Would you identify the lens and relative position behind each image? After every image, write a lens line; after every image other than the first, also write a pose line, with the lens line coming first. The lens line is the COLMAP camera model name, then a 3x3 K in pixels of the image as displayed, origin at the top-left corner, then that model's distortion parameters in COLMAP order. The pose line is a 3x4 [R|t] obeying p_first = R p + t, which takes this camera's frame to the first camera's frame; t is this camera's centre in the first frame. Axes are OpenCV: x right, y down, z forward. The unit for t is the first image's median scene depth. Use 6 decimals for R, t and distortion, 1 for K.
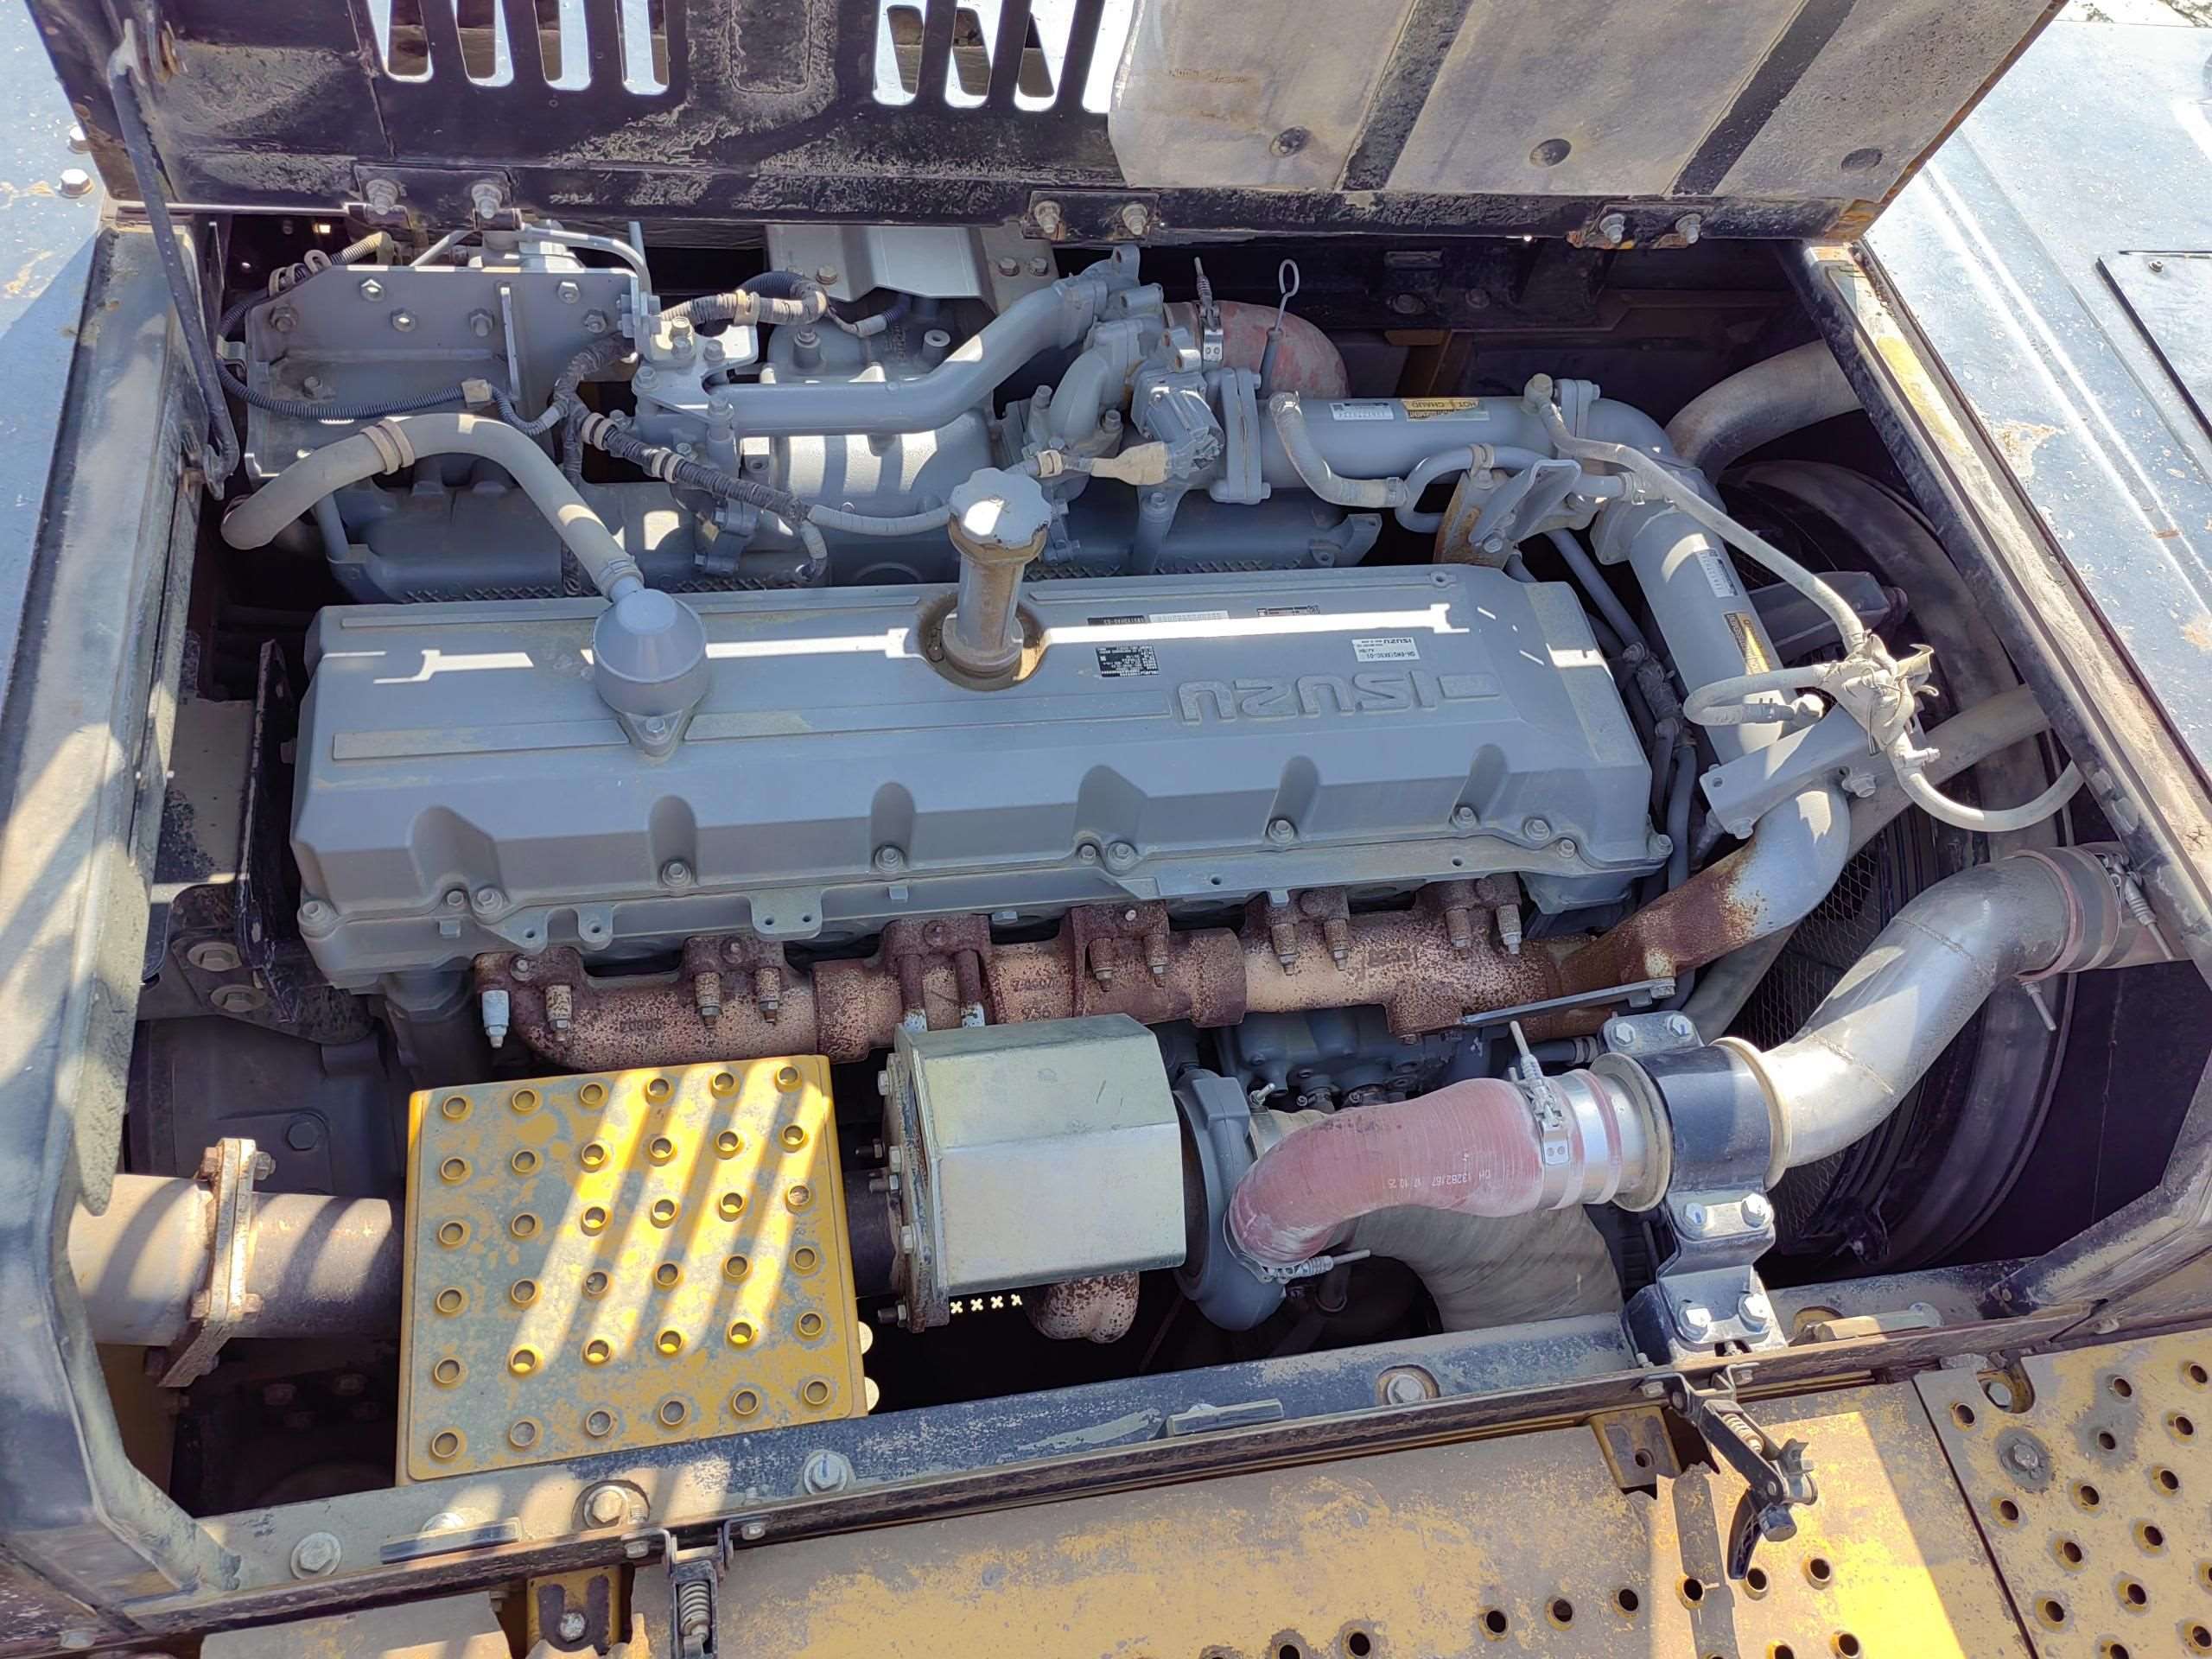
lens RADIAL K [[1730.8, 0, 1112.7], [0, 1730.8, 819.1], [0, 0, 1]] dist [0.014494, 0.000117]
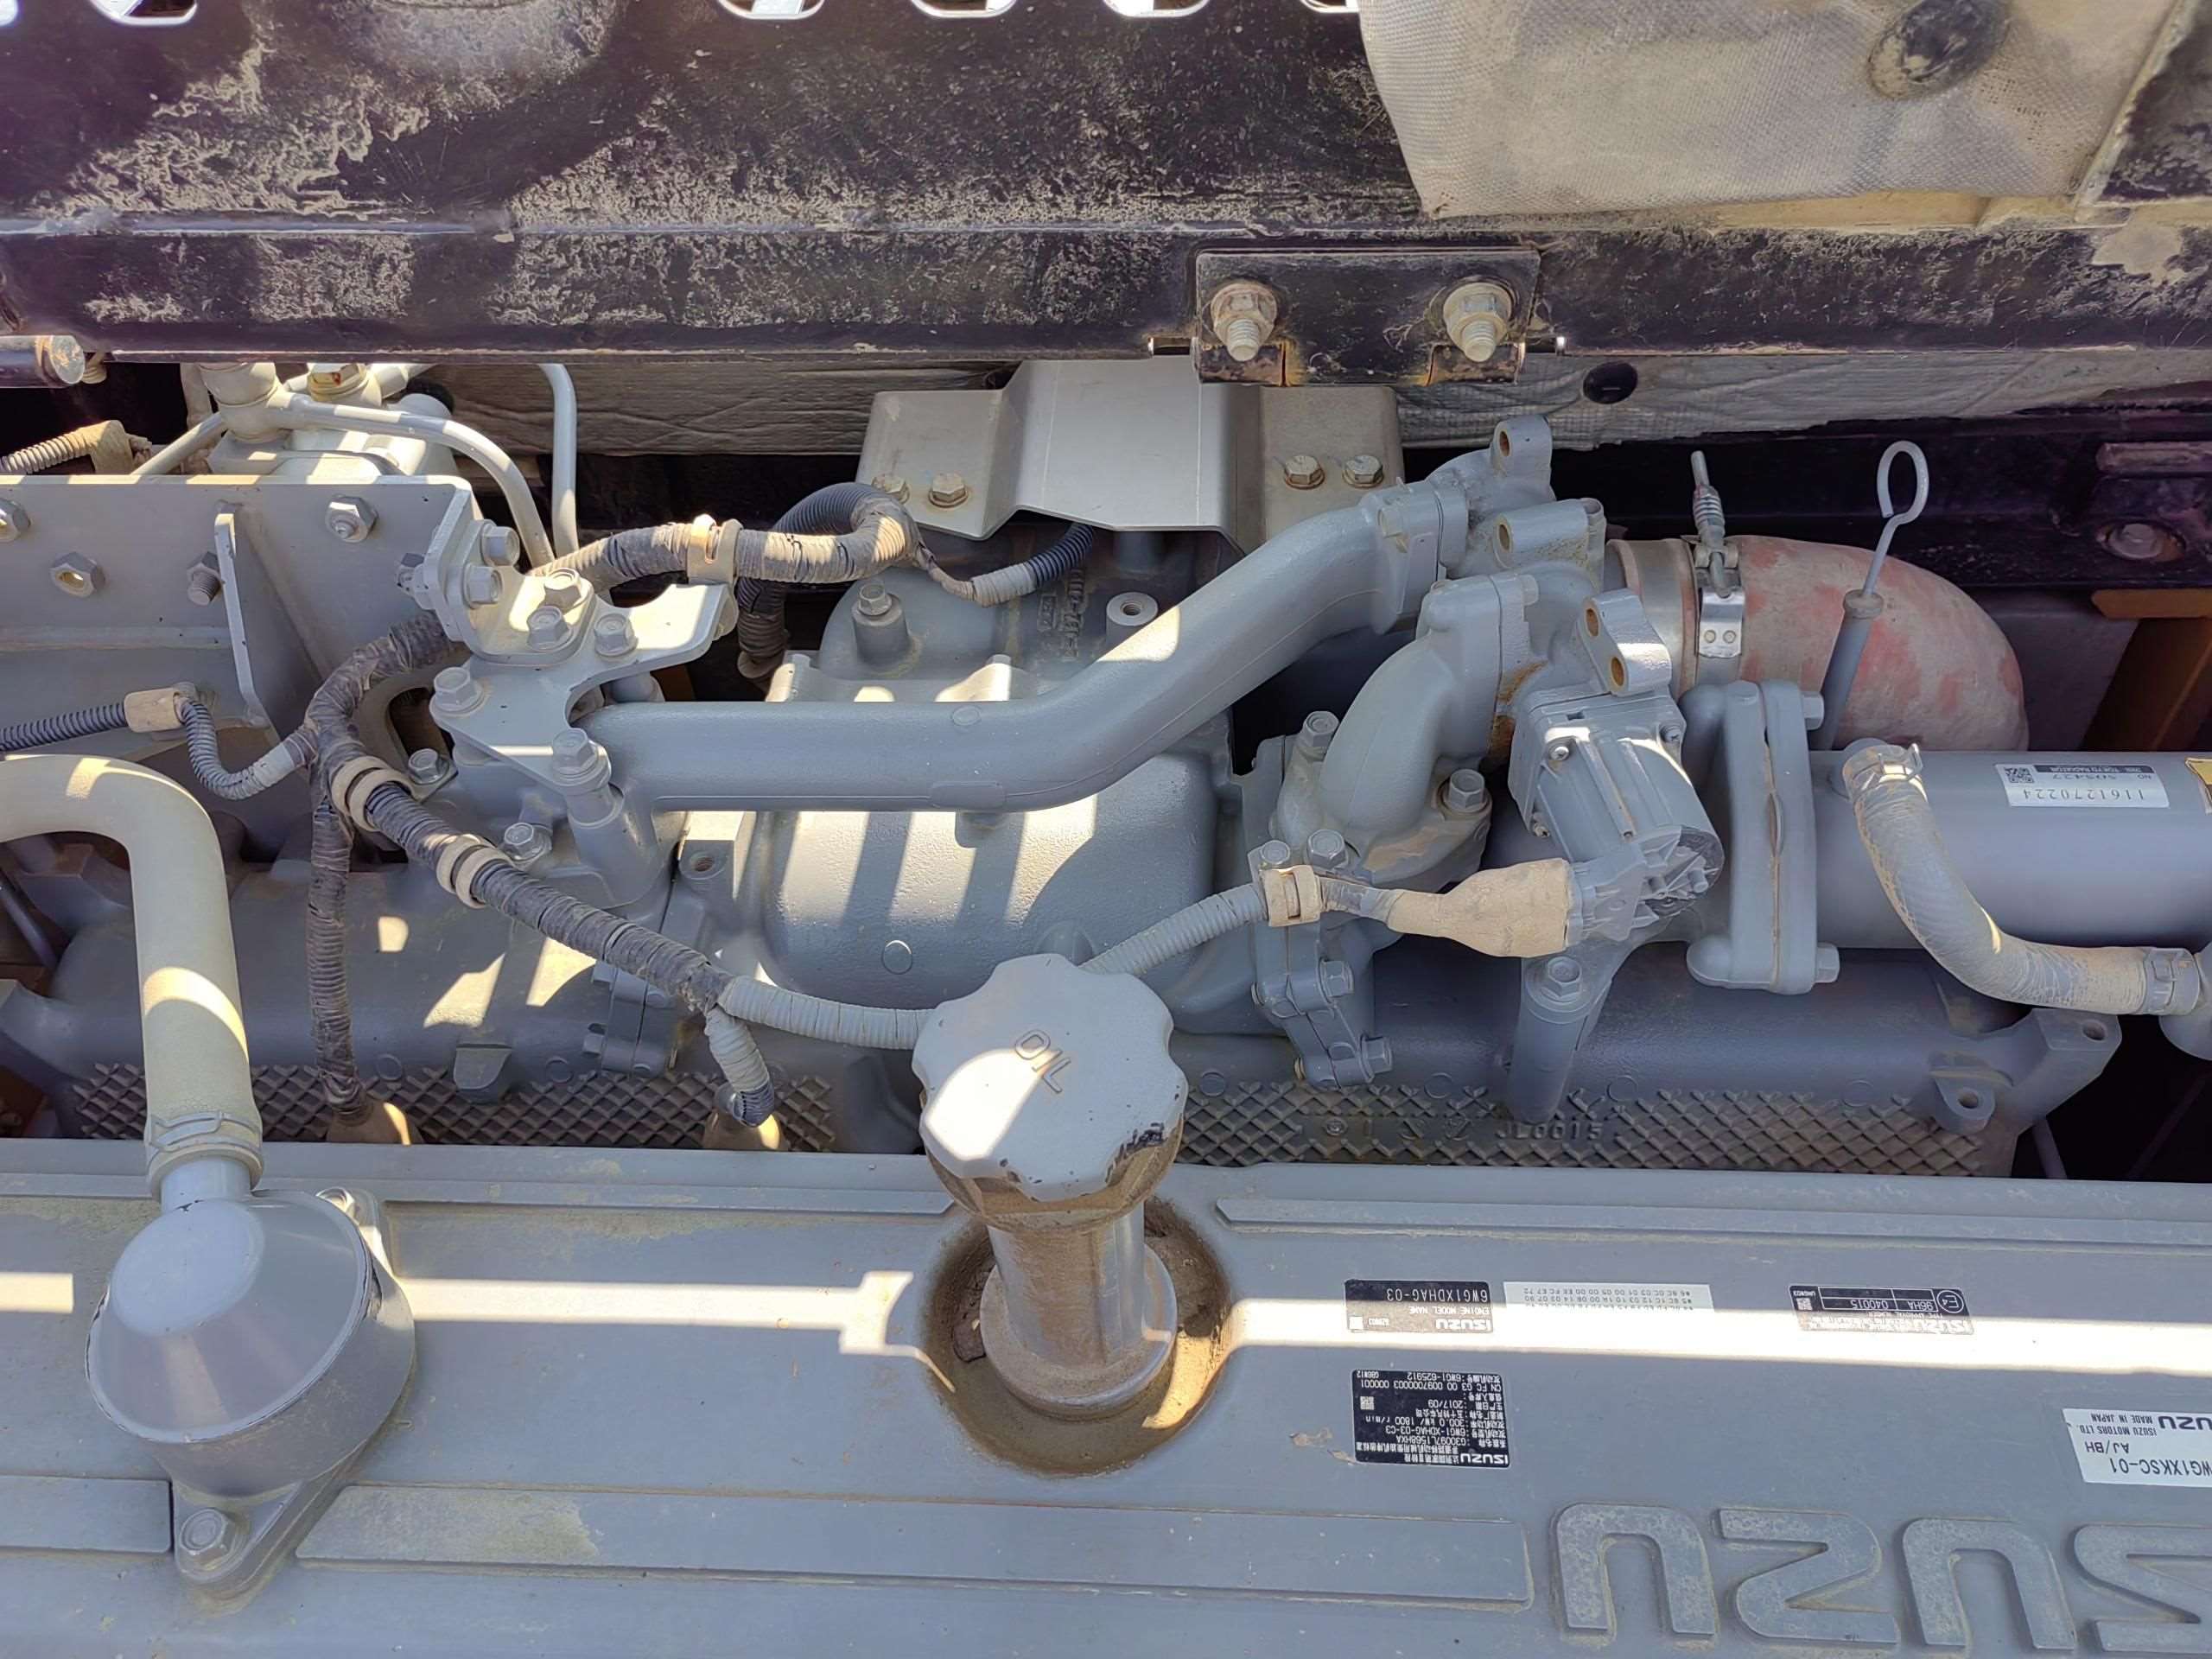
lens RADIAL K [[1730.8, 0, 1112.7], [0, 1730.8, 819.1], [0, 0, 1]] dist [0.014494, 0.000117]
pose [[0.951092, 0.045482, -0.305540, 0.052840], [-0.086147, 0.988913, -0.120952, -0.167373], [0.296651, 0.141358, 0.944466, 0.571639]]
